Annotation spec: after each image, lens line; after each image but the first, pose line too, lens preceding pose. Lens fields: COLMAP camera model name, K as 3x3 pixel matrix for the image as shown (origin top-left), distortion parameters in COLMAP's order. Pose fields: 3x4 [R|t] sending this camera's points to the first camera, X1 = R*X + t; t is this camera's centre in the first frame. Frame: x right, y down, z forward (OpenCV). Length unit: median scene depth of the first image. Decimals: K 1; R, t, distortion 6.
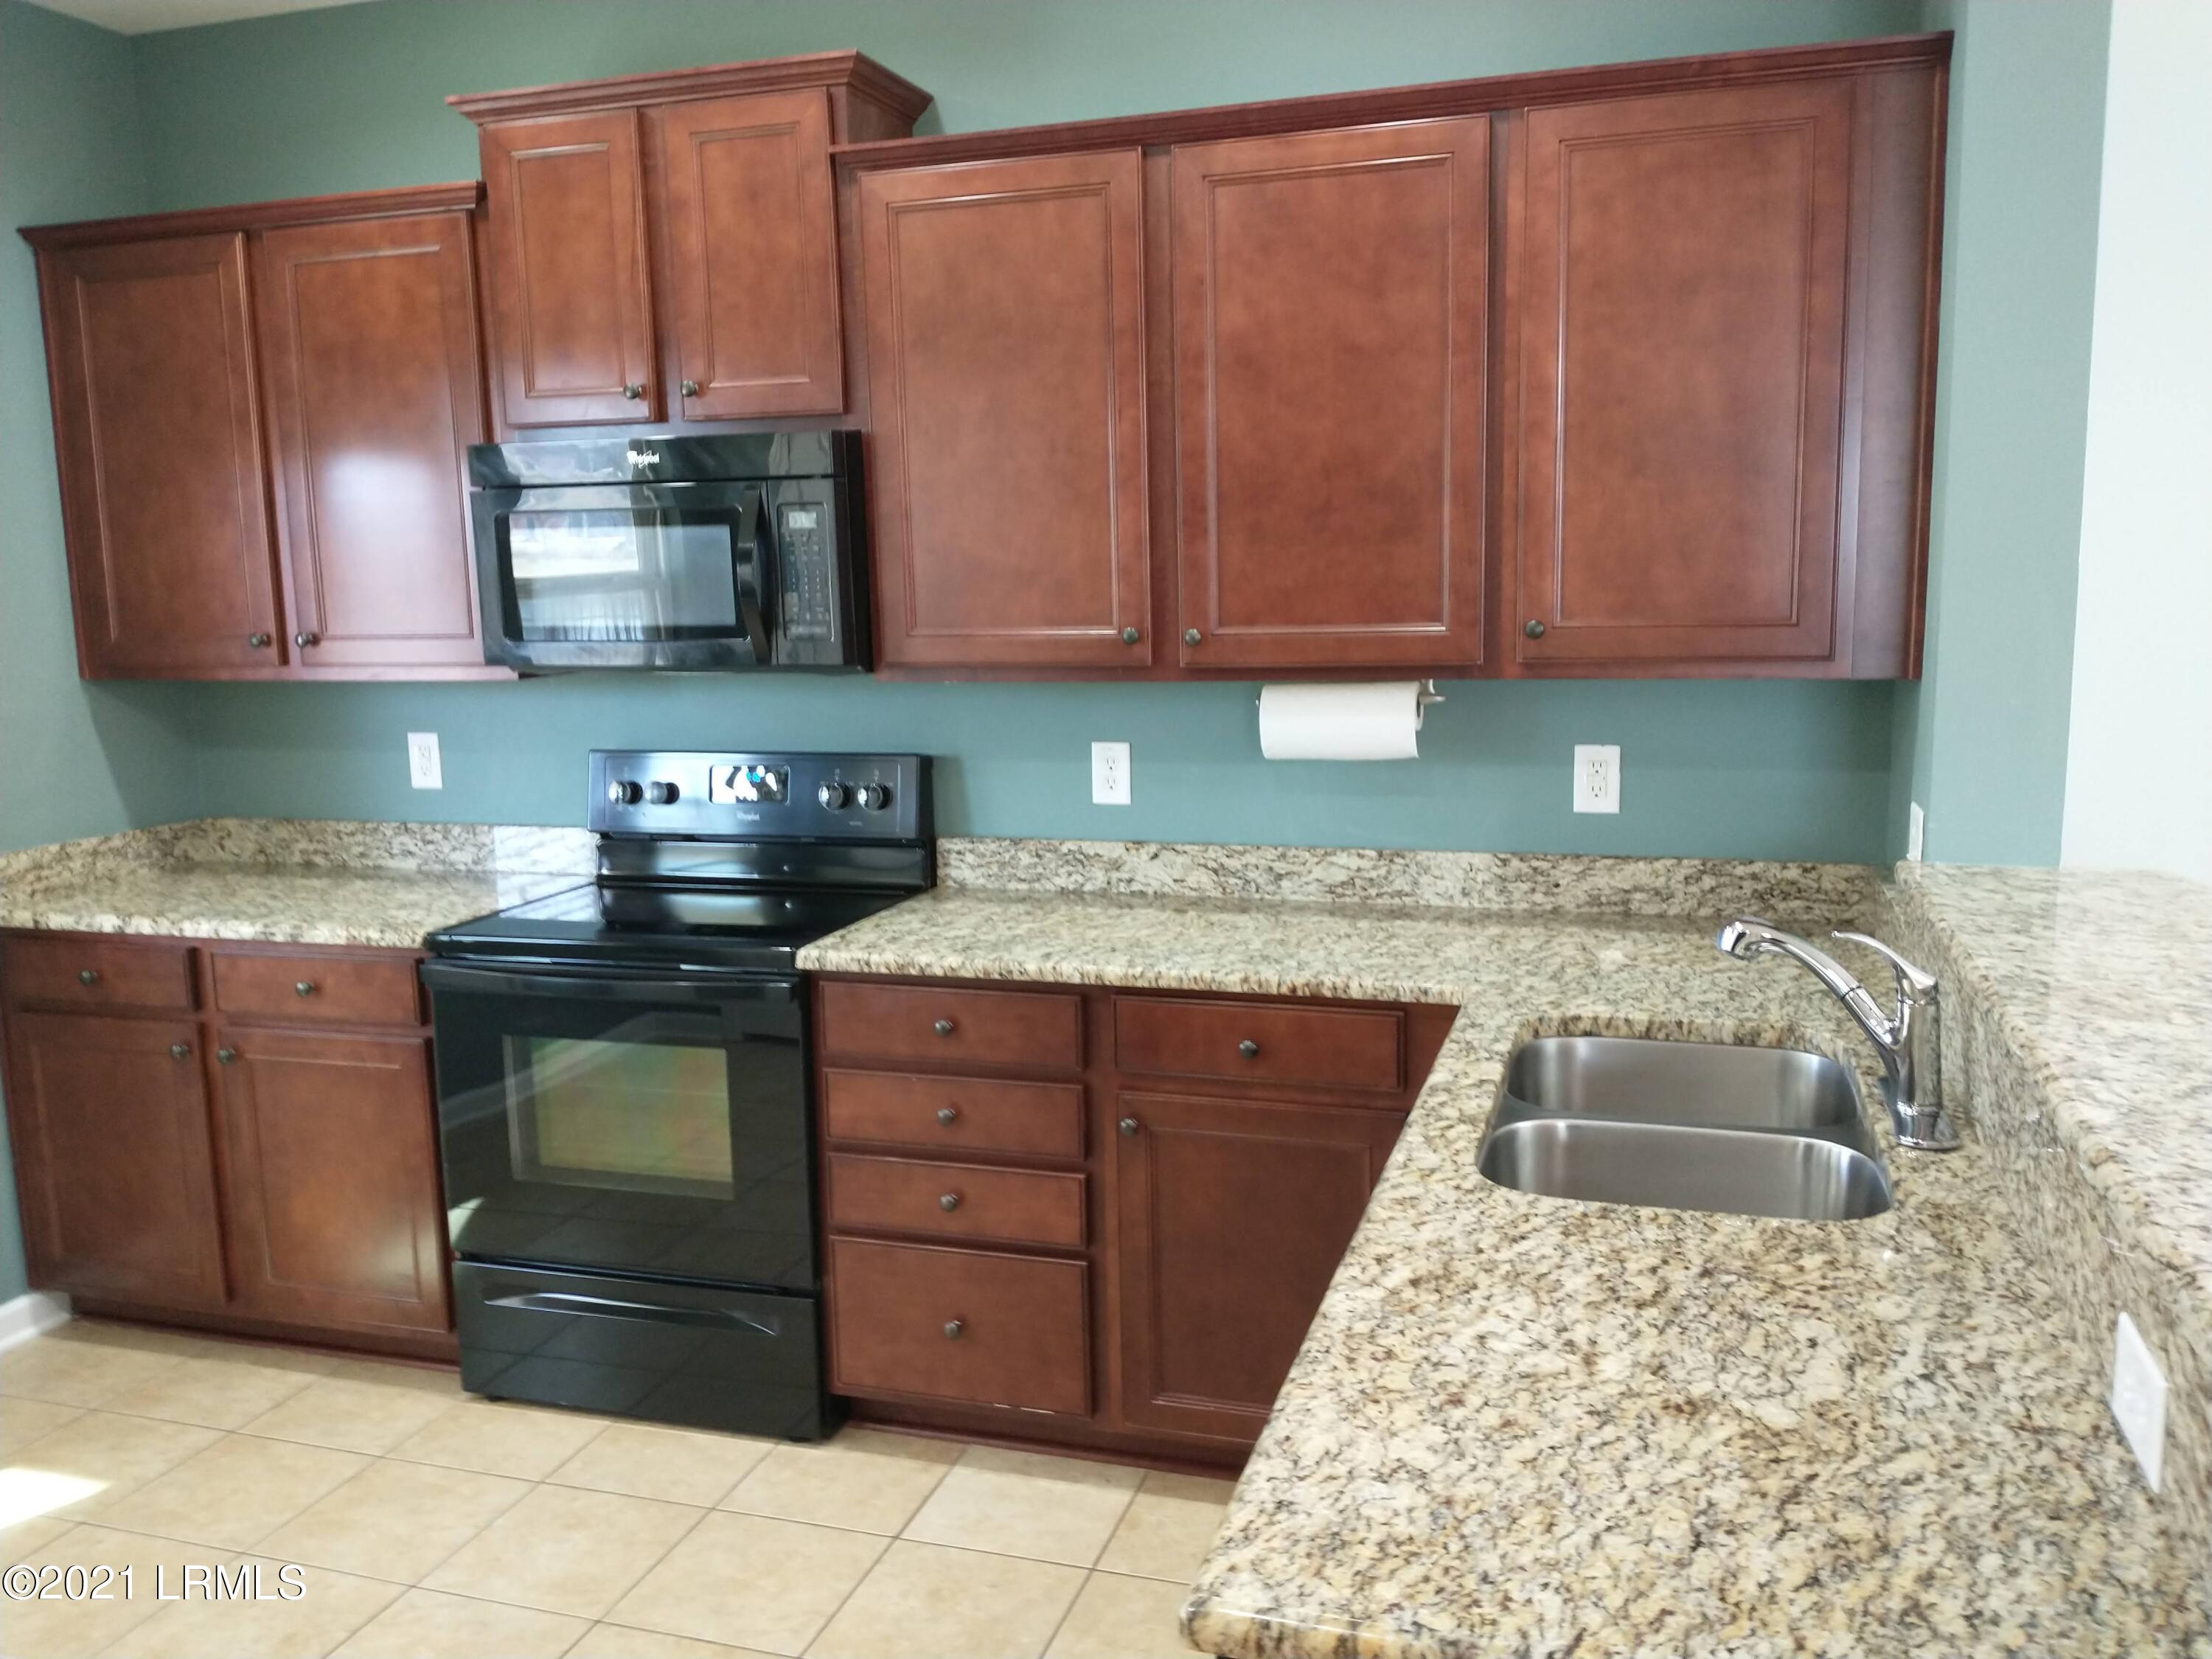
lens RADIAL K [[1762.8, 0, 1111.0], [0, 1762.8, 856.9], [0, 0, 1]] dist [0.051283, -0.107082]
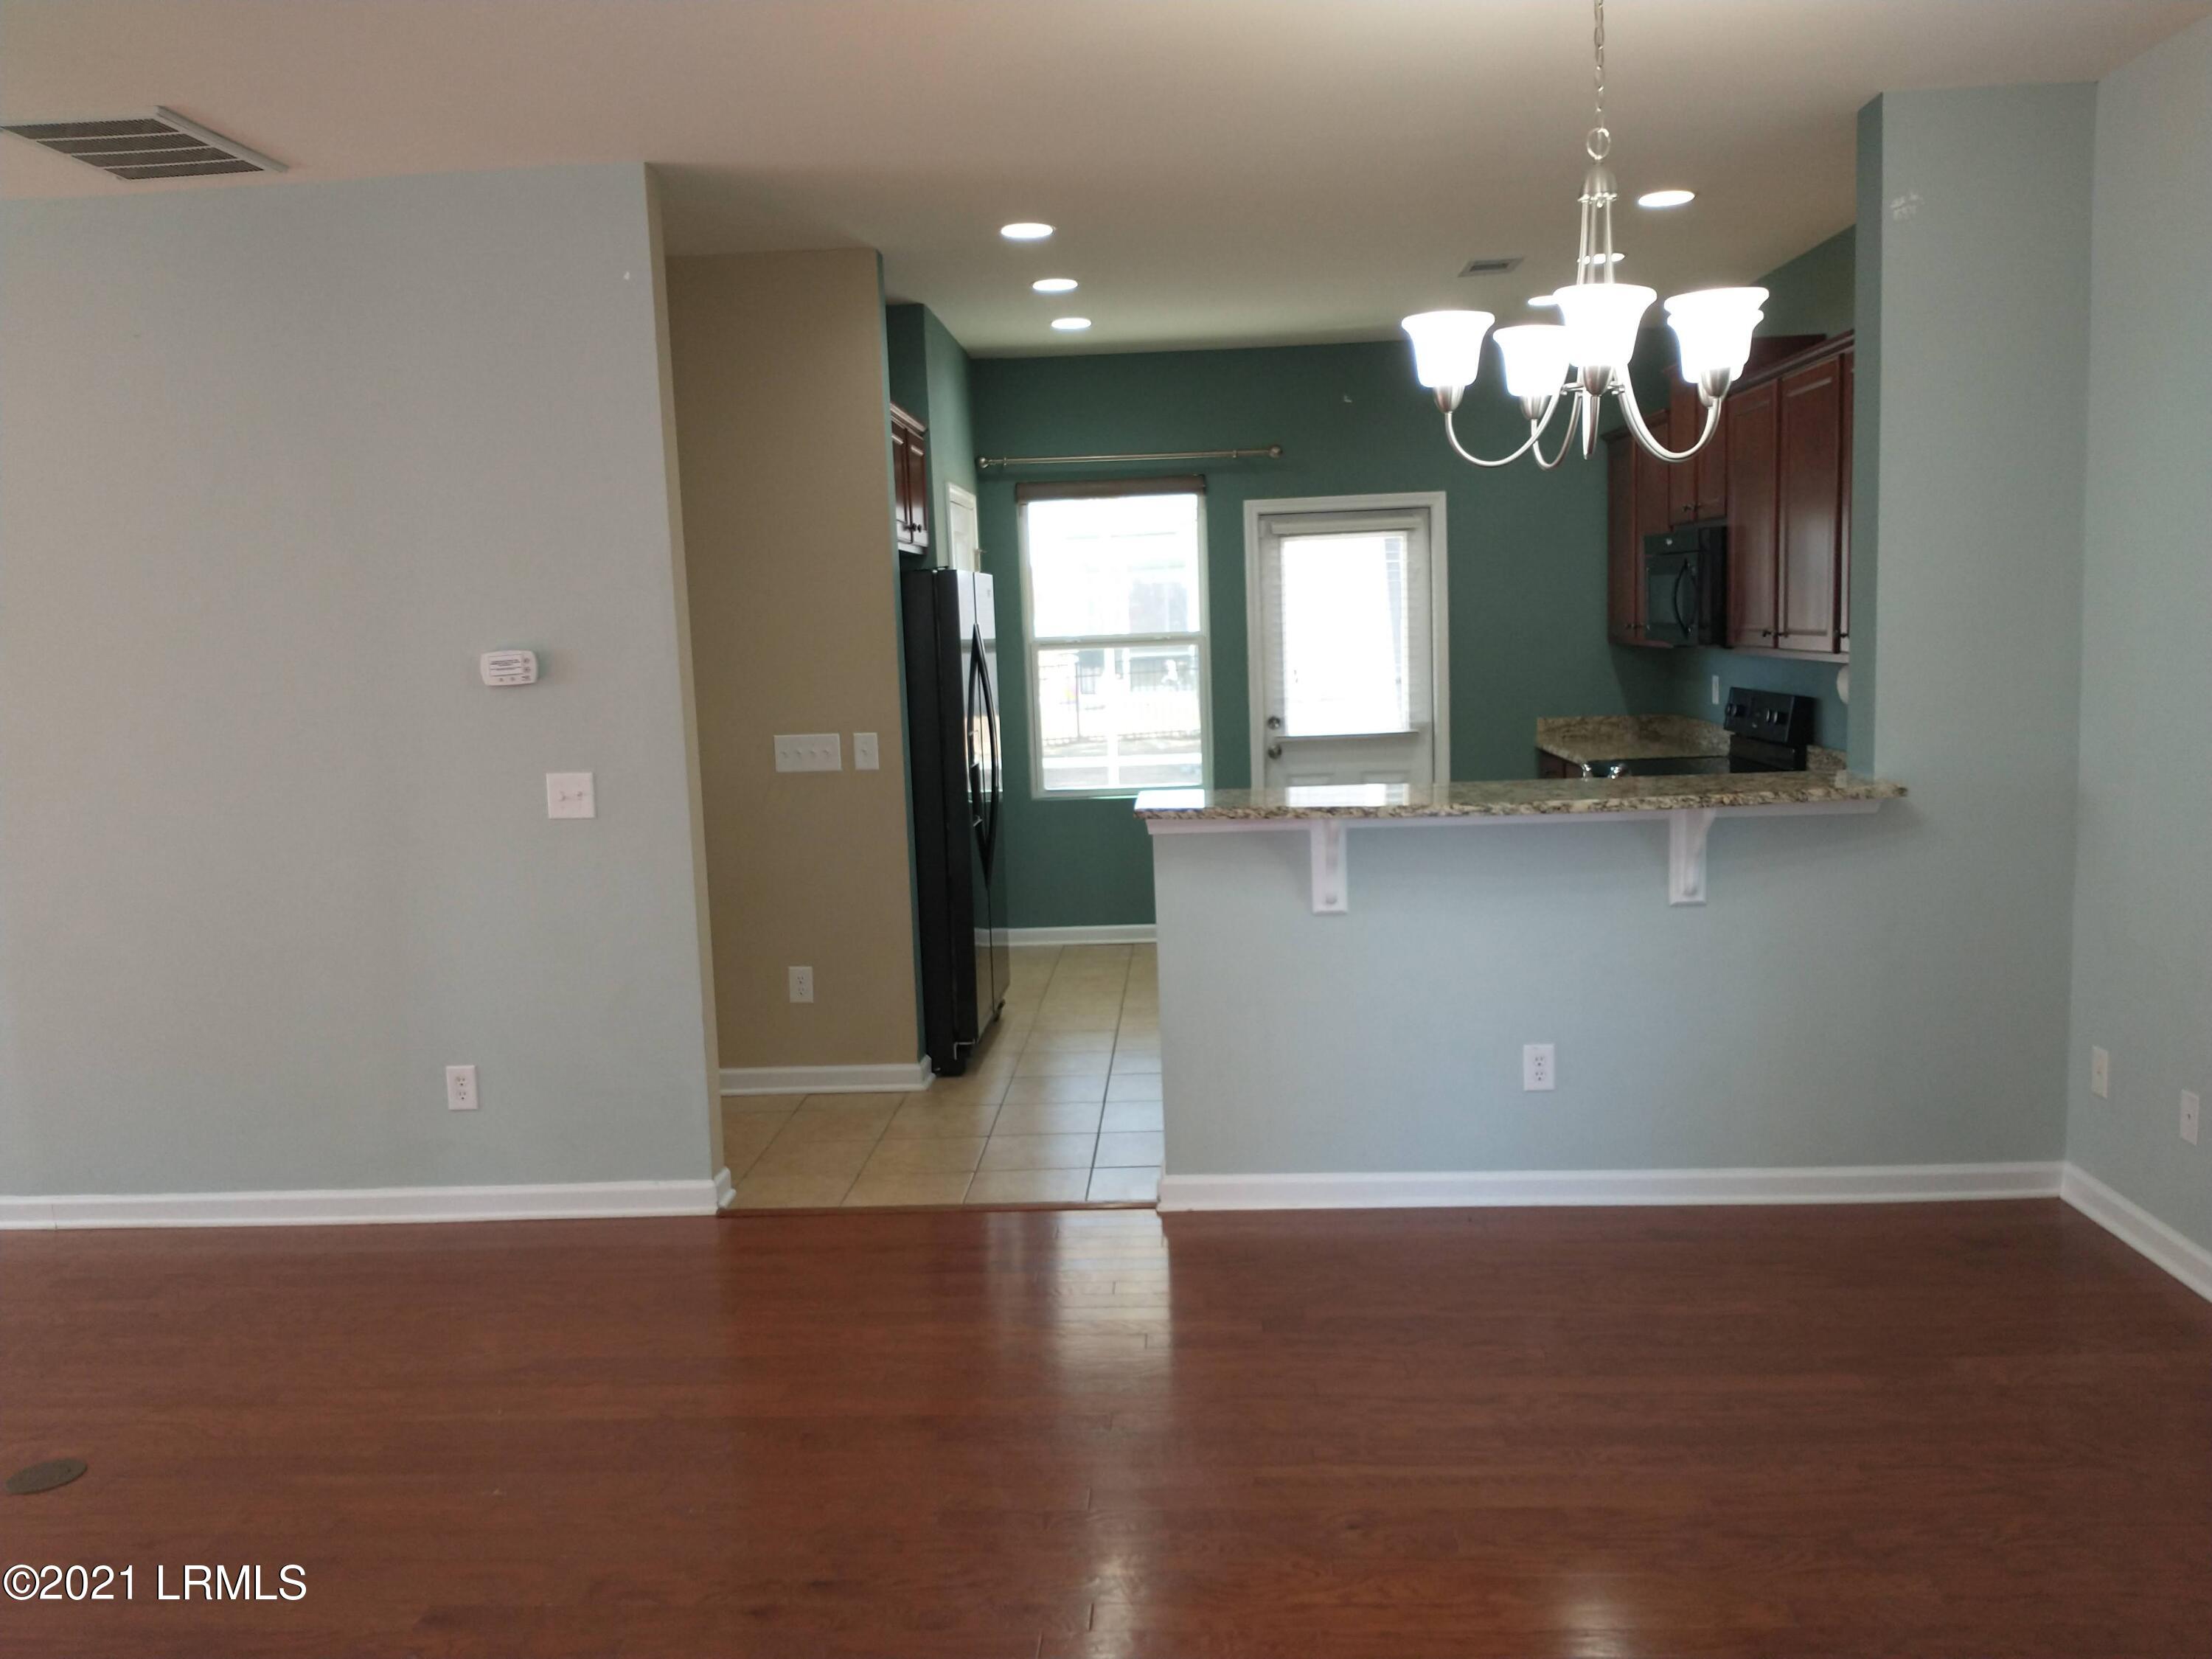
lens RADIAL K [[1762.8, 0, 1093.0], [0, 1762.8, 839.5], [0, 0, 1]] dist [0.051283, -0.107082]
pose [[0.243015, 0.135725, -0.960480, 1.609196], [-0.128269, 0.985964, 0.106873, -0.015839], [0.961504, 0.097229, 0.257013, -0.145901]]
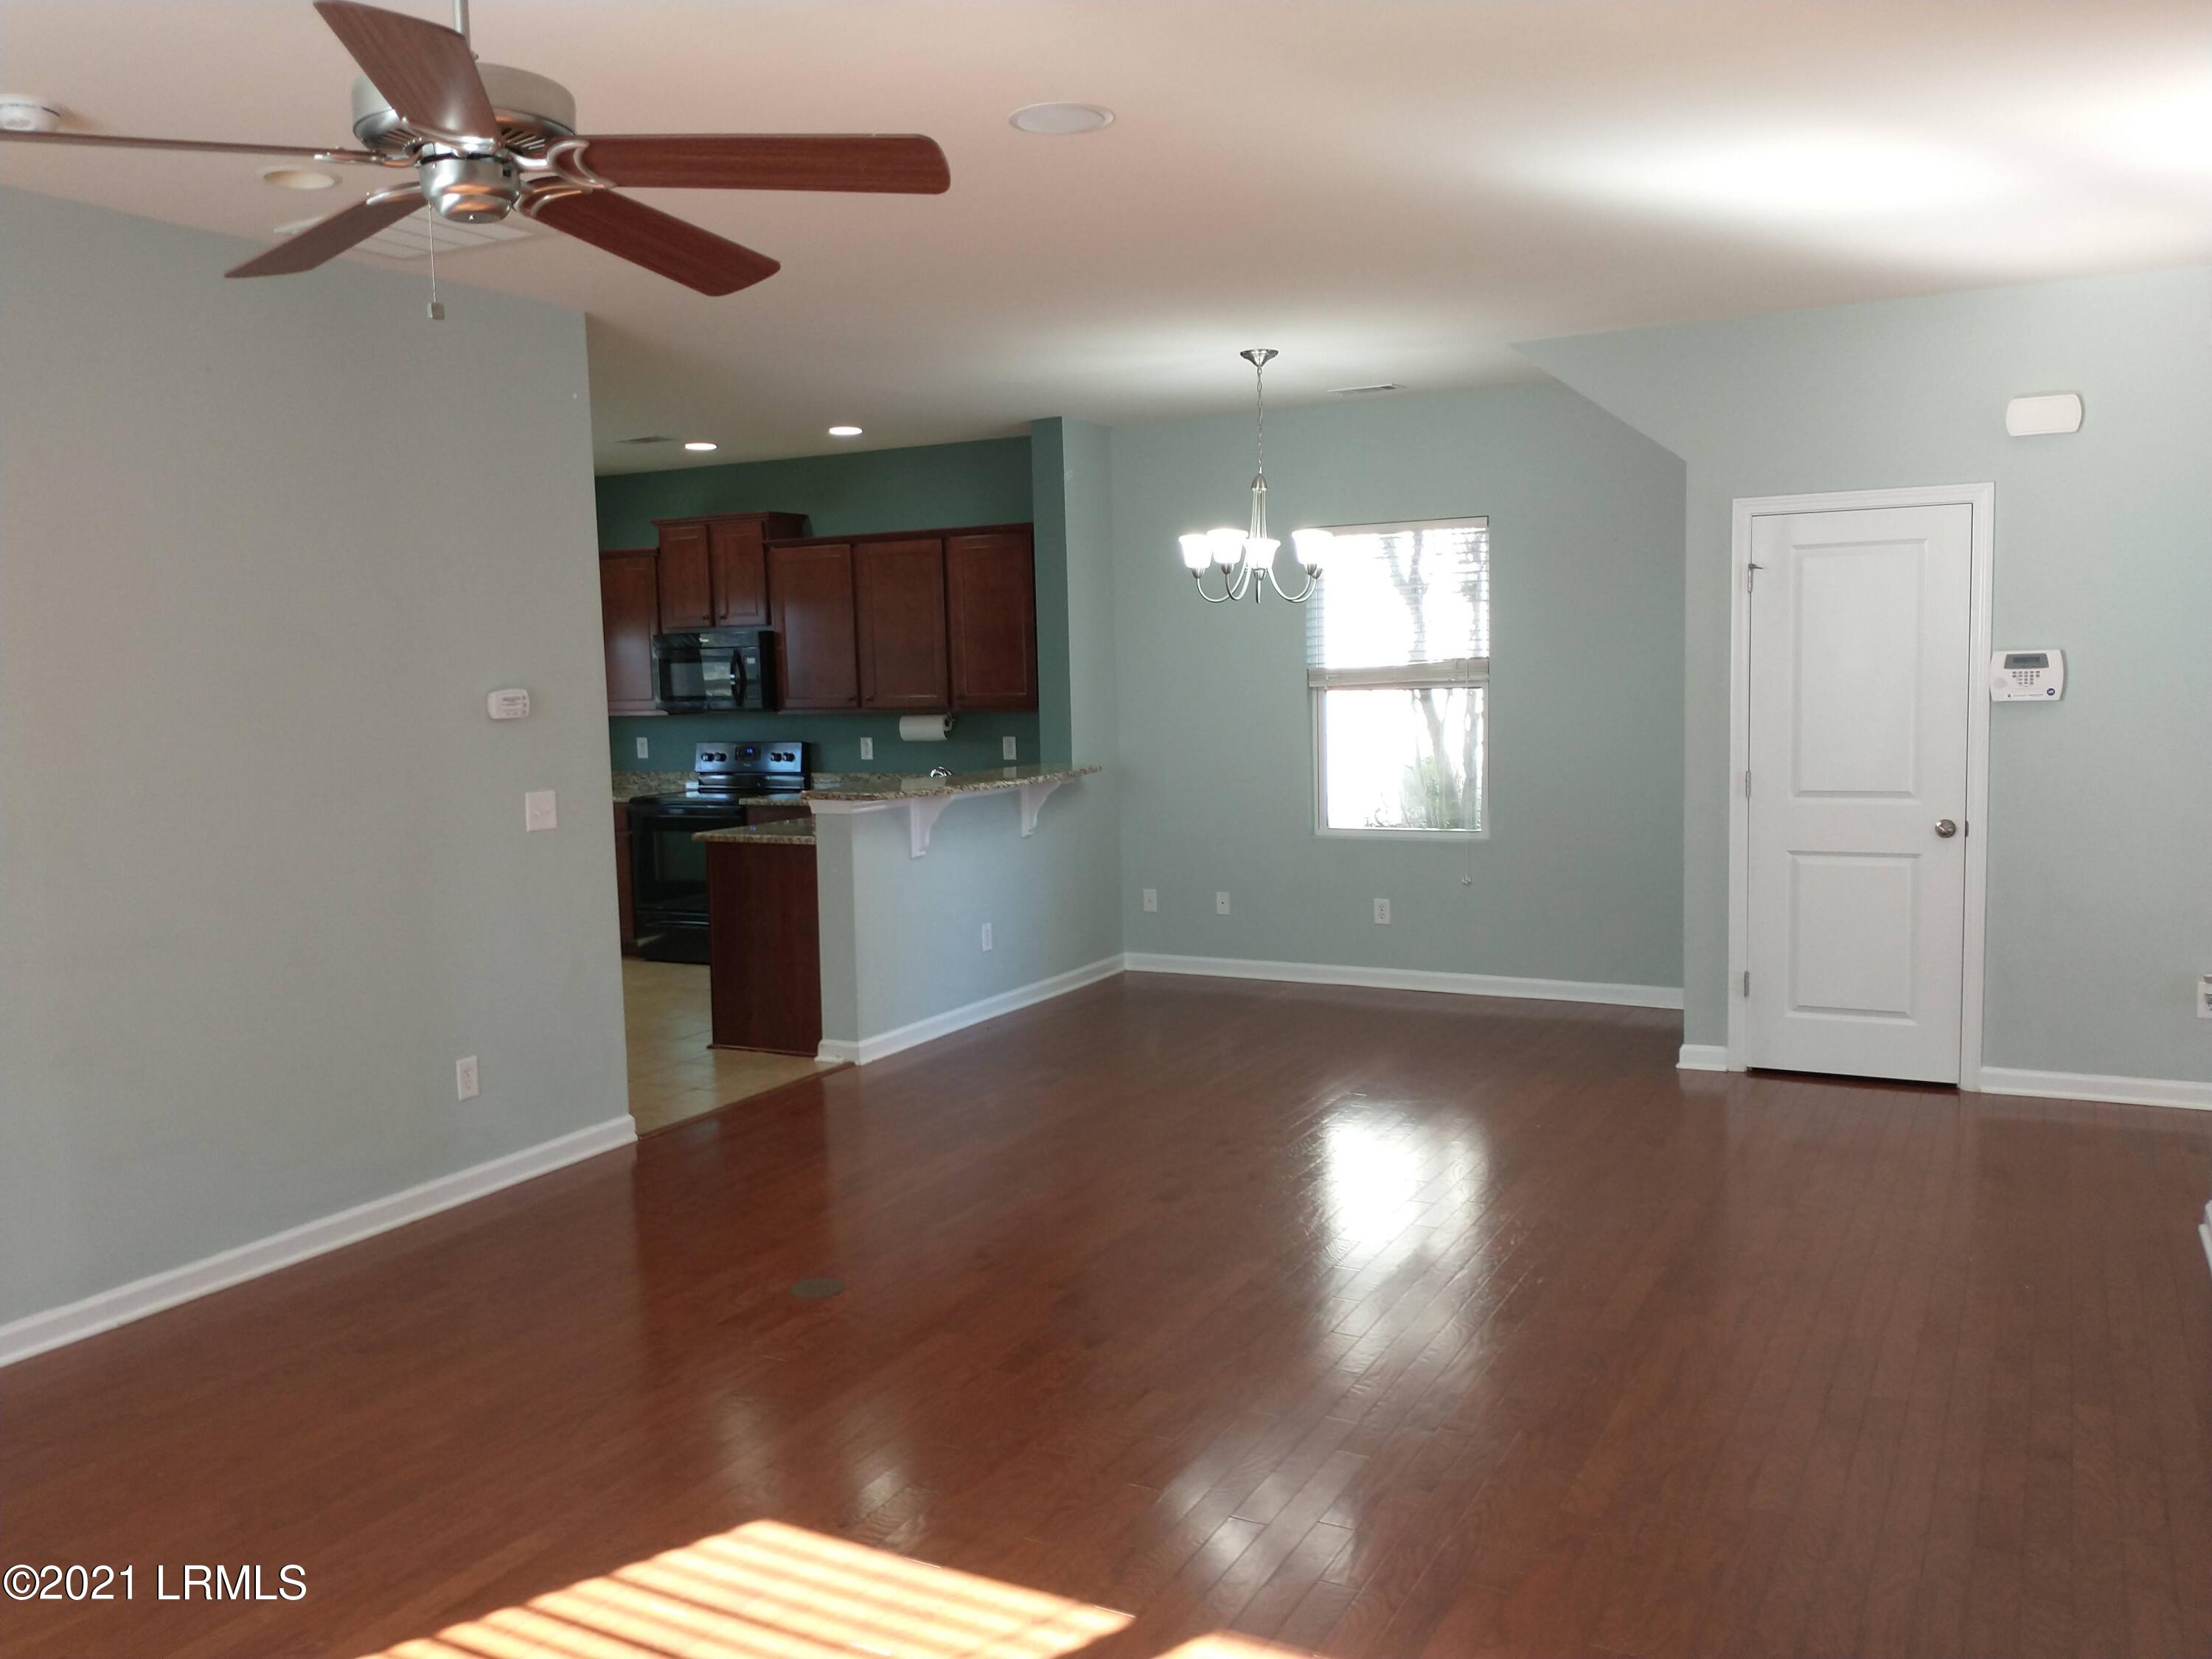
lens RADIAL K [[1781.9, 0, 1148.9], [0, 1781.9, 861.7], [0, 0, 1]] dist [0.035666, -0.072755]
pose [[0.987417, 0.014541, -0.157466, 0.965466], [-0.023030, 0.998370, -0.052222, 0.291530], [0.156450, 0.055191, 0.986143, -1.853689]]
